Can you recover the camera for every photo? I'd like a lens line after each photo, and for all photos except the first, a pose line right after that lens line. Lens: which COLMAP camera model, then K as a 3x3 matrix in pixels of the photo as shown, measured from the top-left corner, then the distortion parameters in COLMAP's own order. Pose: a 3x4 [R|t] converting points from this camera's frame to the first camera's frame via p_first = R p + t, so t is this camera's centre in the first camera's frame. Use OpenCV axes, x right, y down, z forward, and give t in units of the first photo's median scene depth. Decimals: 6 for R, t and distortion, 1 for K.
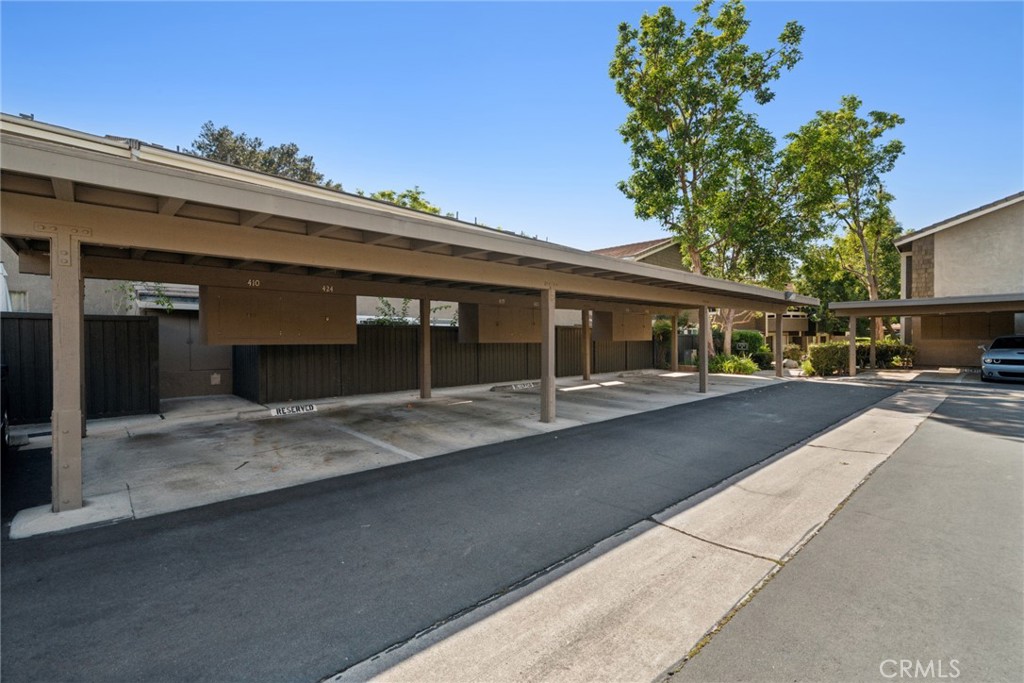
lens RADIAL K [[457.1, 0, 512.0], [0, 457.1, 341.5], [0, 0, 1]] dist [-0.001716, -0.000252]
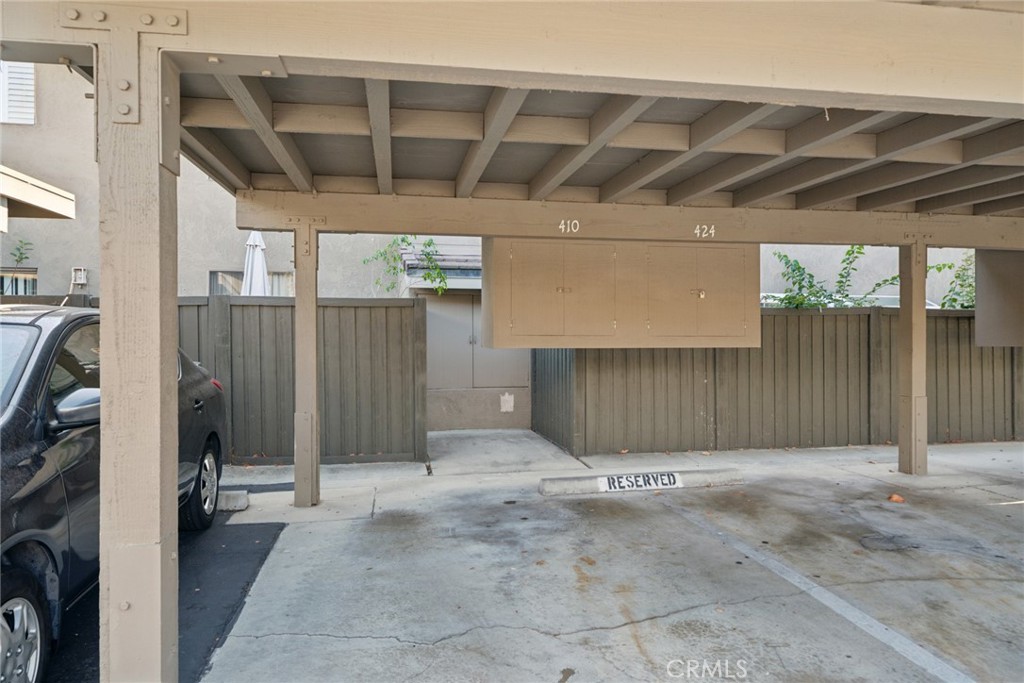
lens RADIAL K [[684.1, 0, 512.0], [0, 684.1, 341.5], [0, 0, 1]] dist [0.000716, 0.000118]
pose [[0.839736, 0.004085, -0.542979, -0.189871], [-0.003519, 0.999992, 0.002080, -0.001366], [0.542983, 0.000164, 0.839744, 0.303251]]
